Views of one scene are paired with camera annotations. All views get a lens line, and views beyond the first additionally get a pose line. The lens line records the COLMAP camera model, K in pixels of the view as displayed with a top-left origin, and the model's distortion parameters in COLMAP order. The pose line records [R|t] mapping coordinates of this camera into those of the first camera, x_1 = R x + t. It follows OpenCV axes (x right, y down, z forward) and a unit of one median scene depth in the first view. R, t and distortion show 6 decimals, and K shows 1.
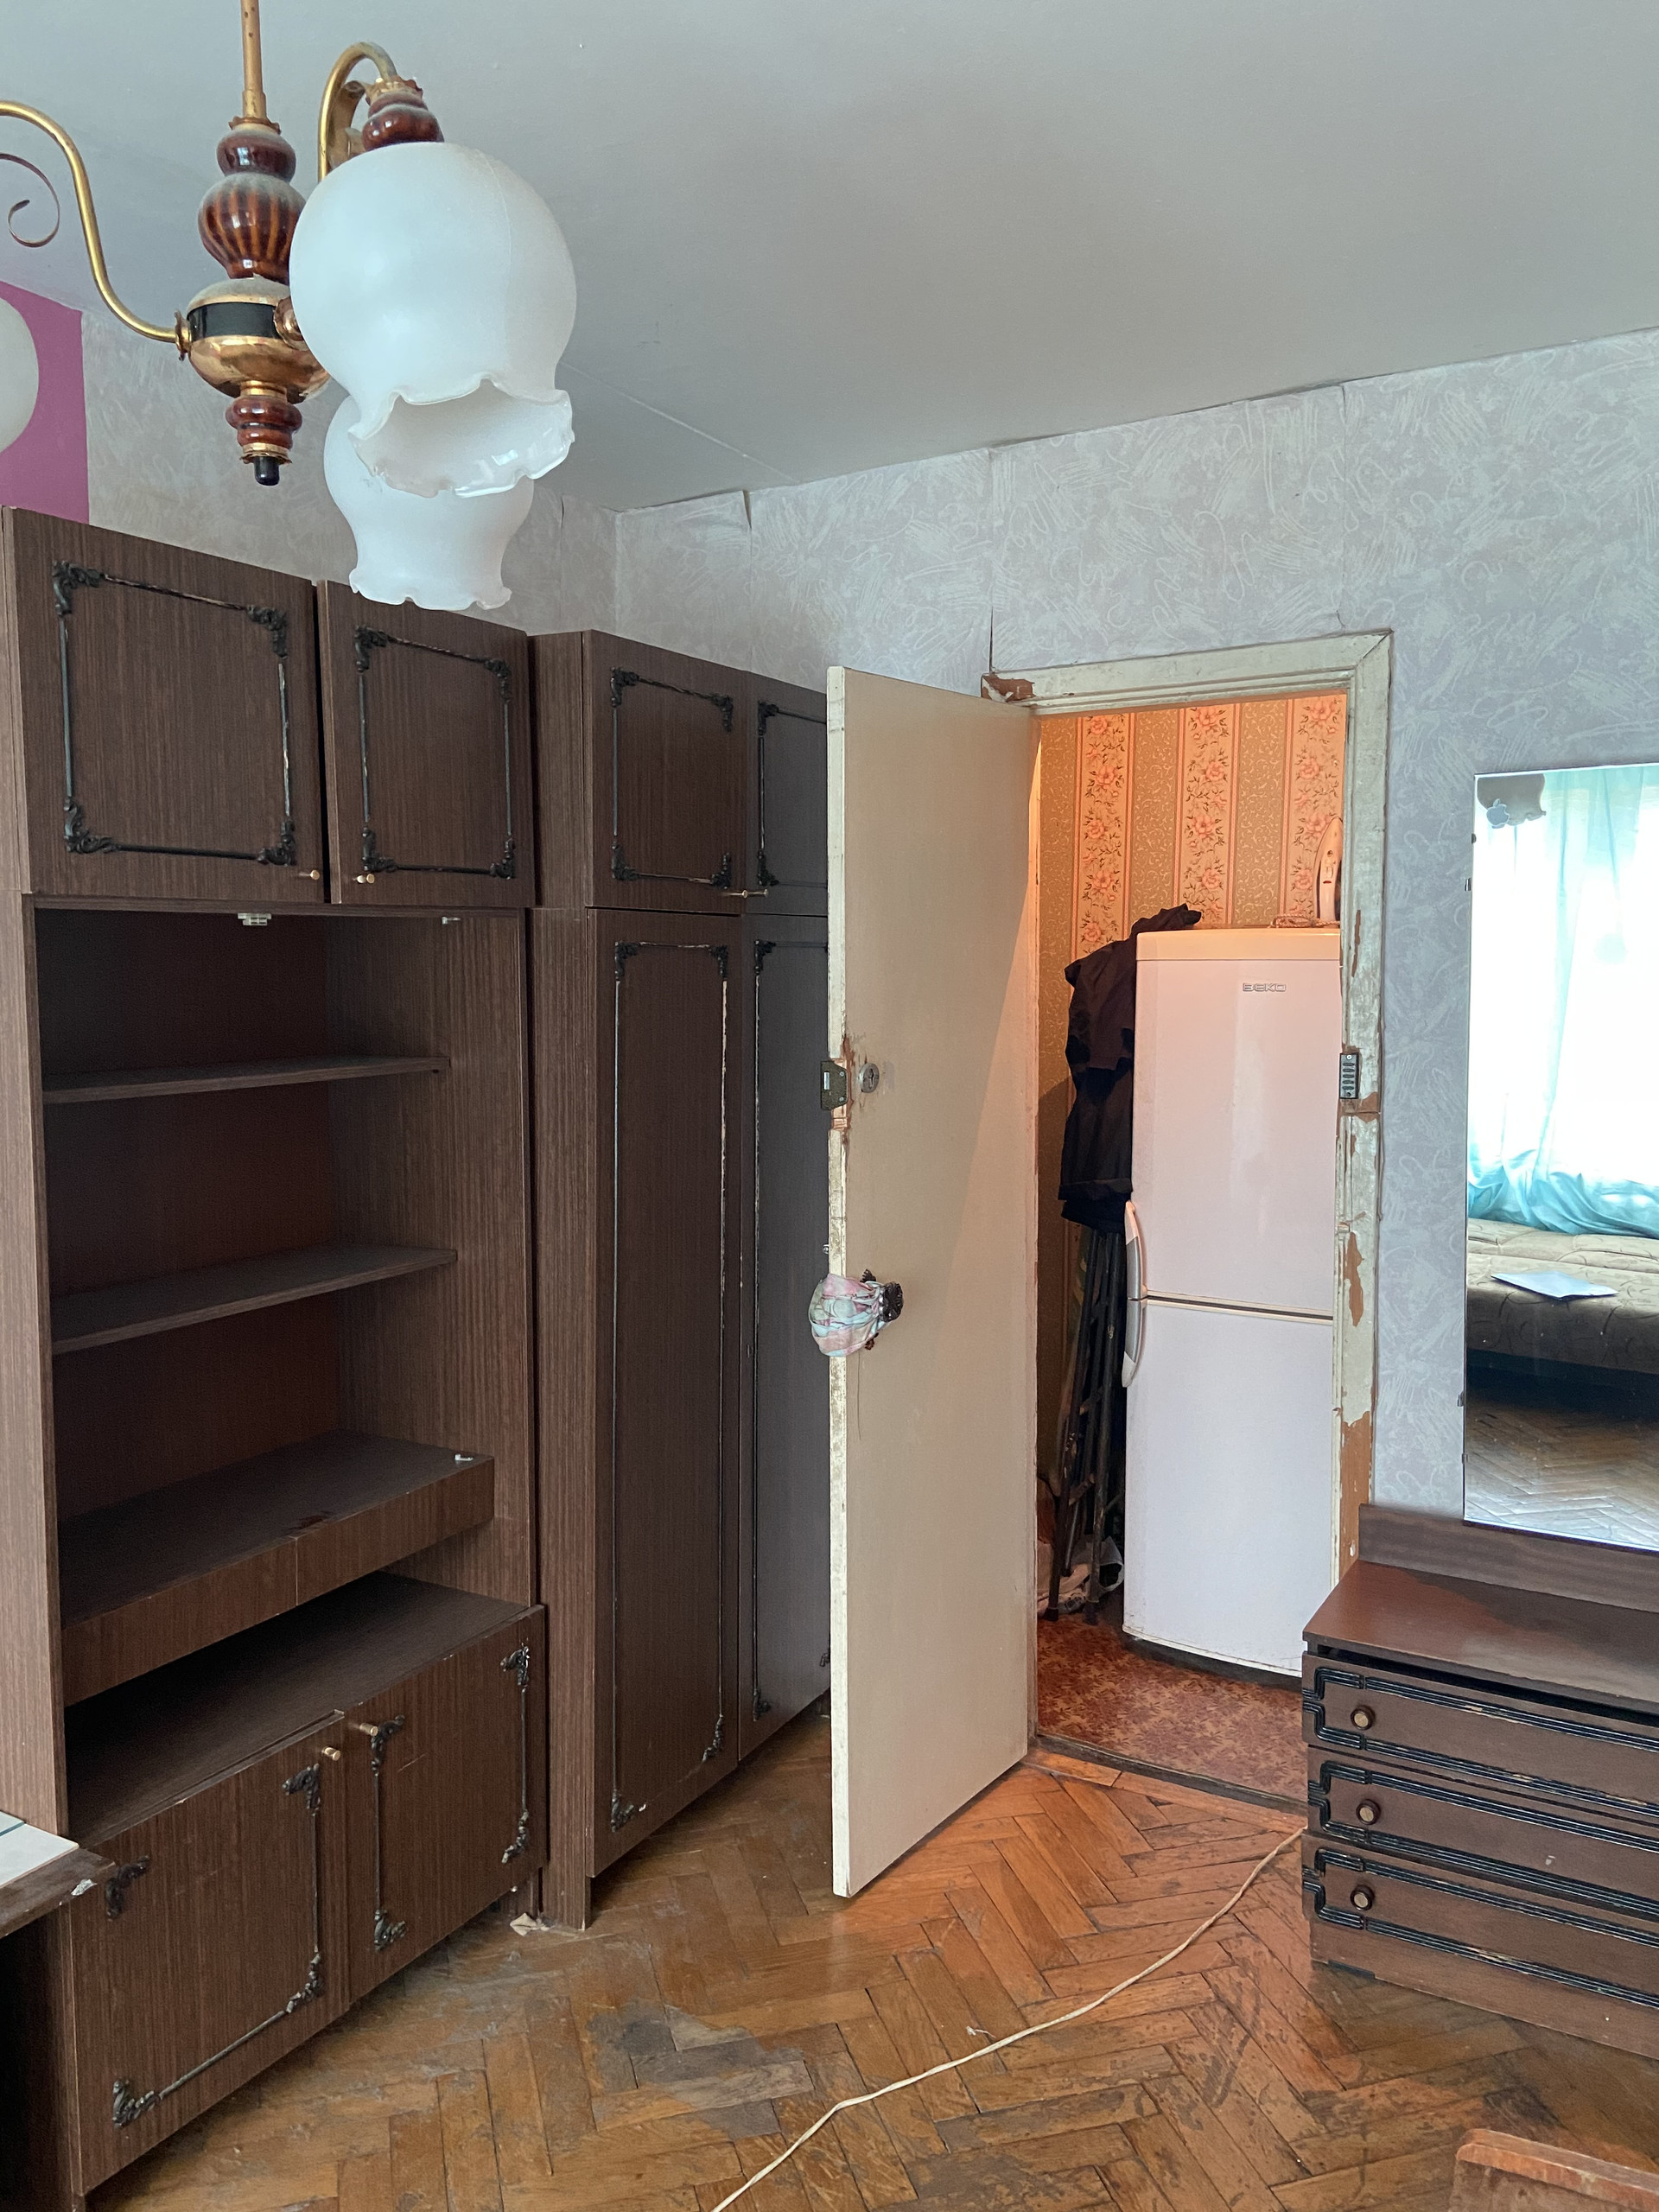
lens RADIAL K [[1684.0, 0, 825.1], [0, 1684.0, 1110.6], [0, 0, 1]] dist [0.102618, -0.133341]
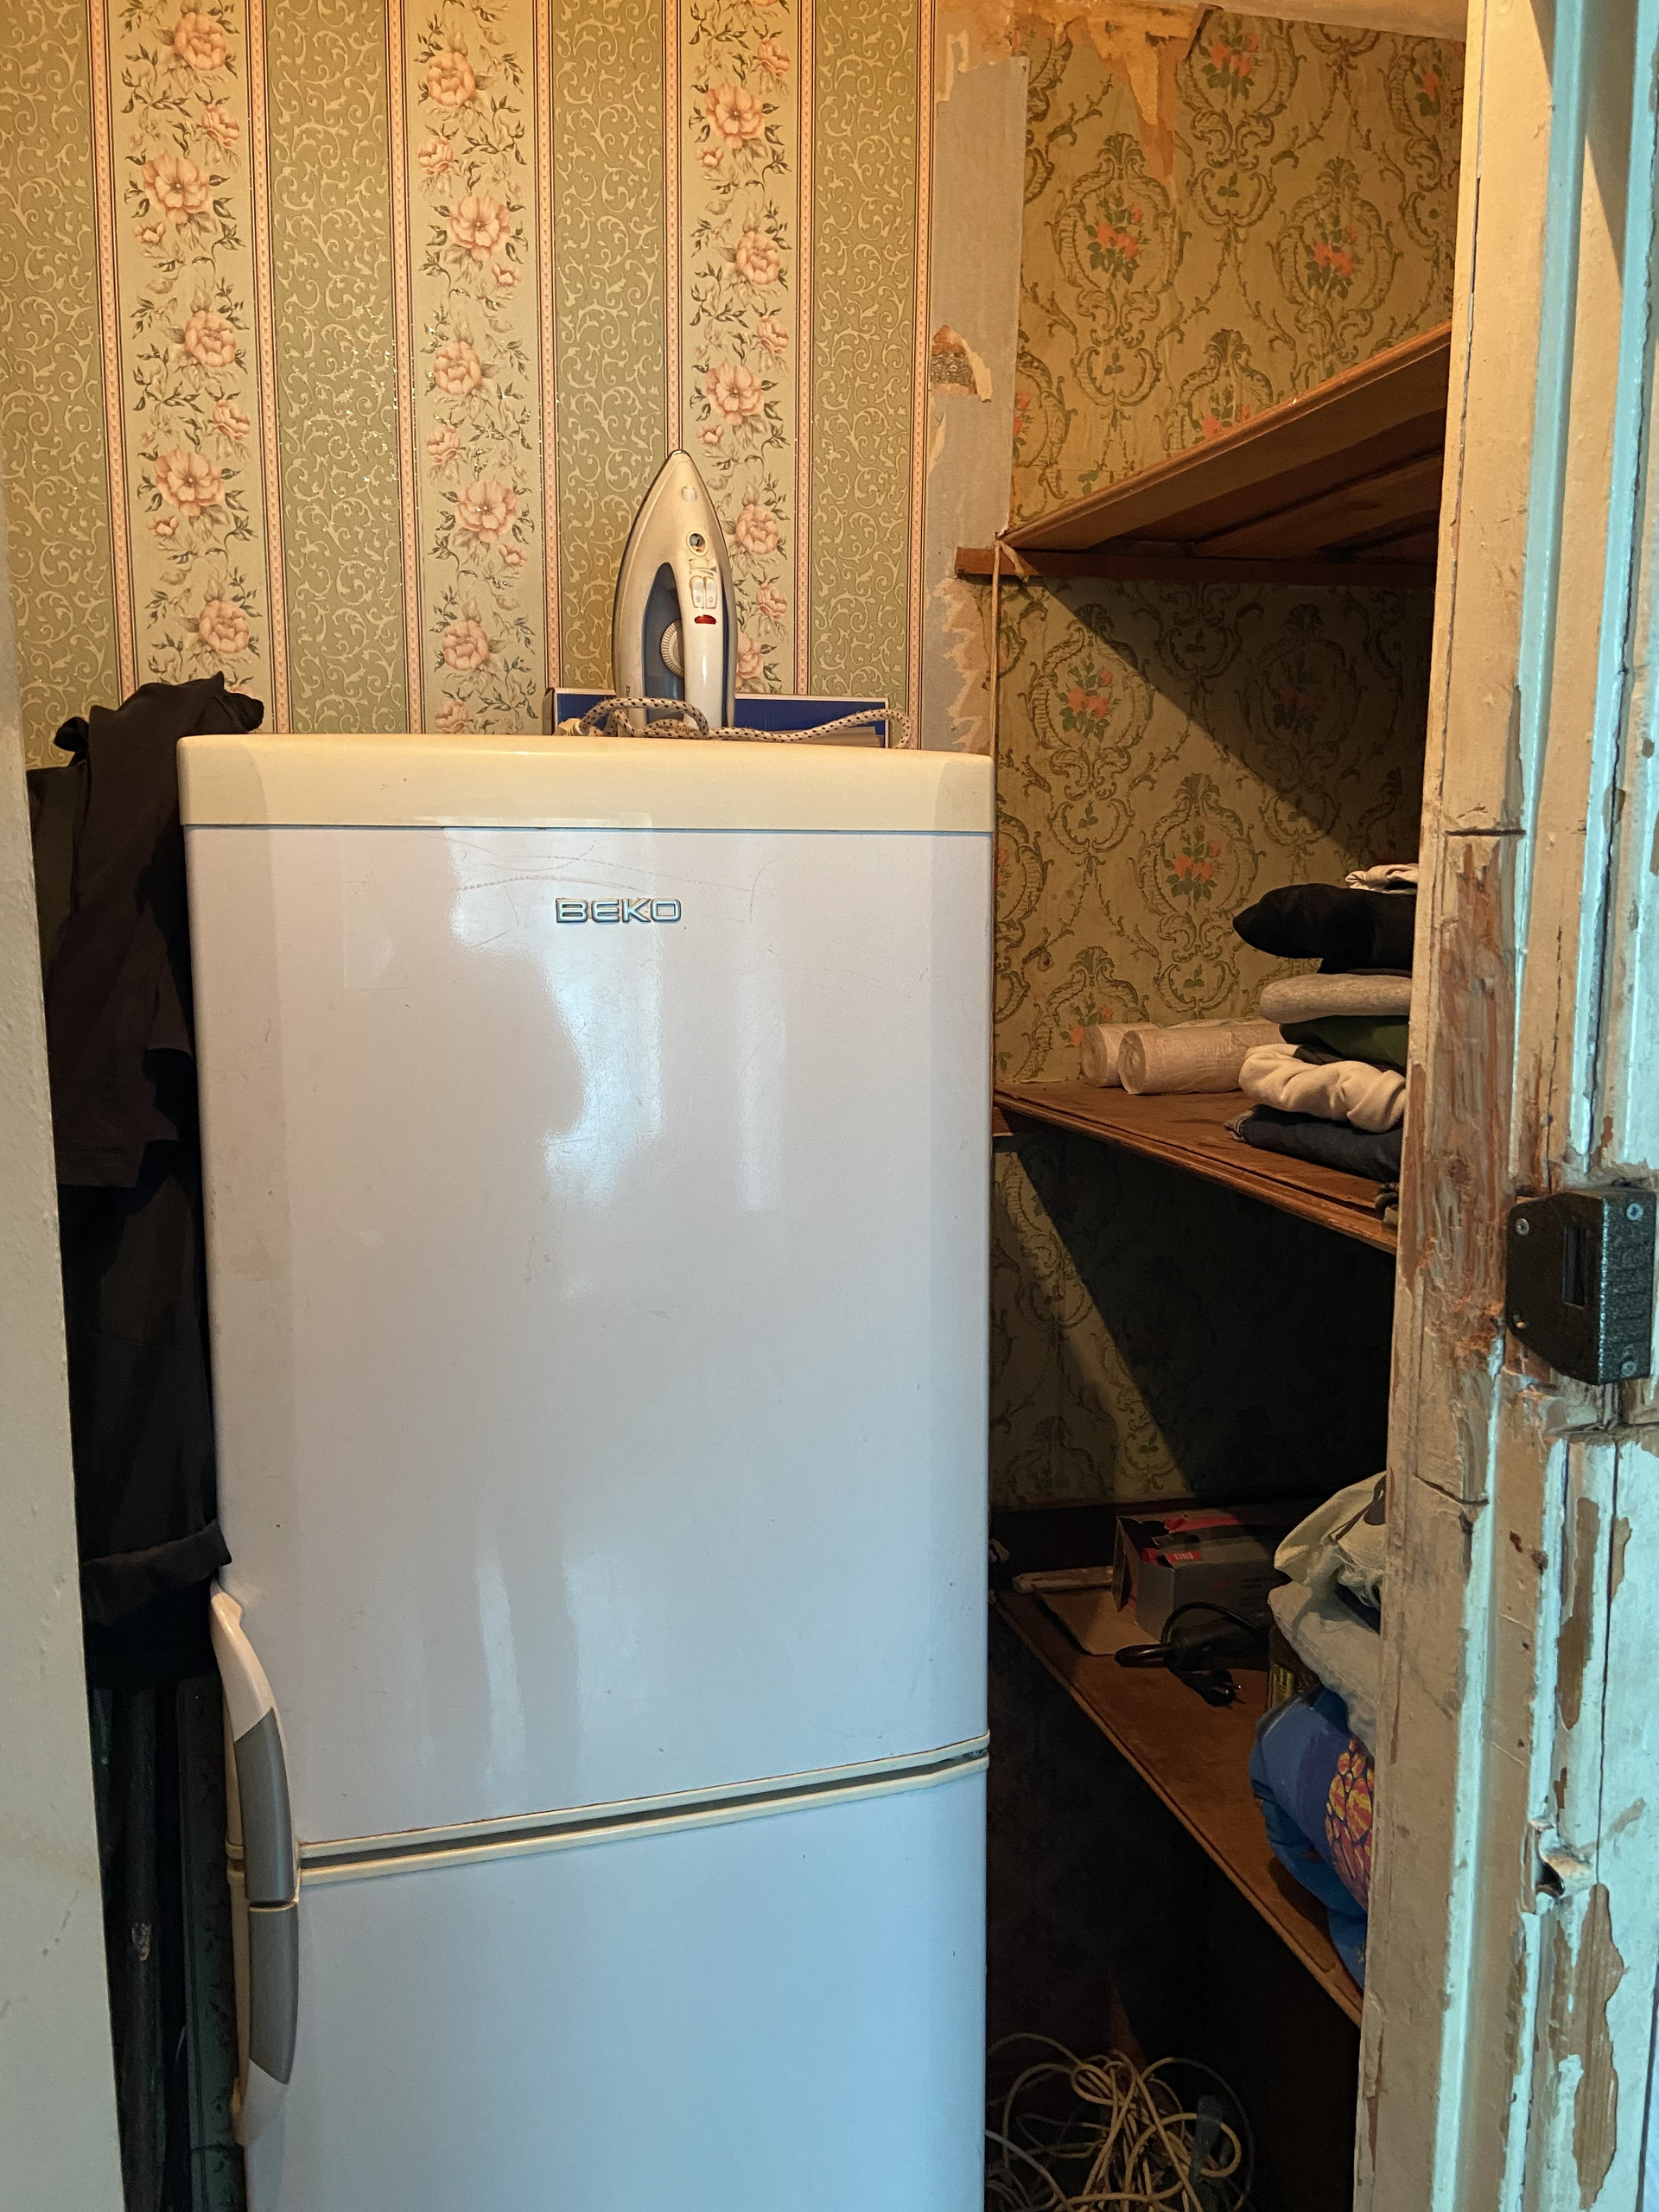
lens RADIAL K [[1684.0, 0, 823.7], [0, 1684.0, 1114.2], [0, 0, 1]] dist [0.102618, -0.133341]
pose [[0.714749, -0.100775, 0.692082, 0.043482], [0.059192, 0.994730, 0.083713, -0.050940], [-0.696871, -0.018868, 0.716948, 0.637597]]
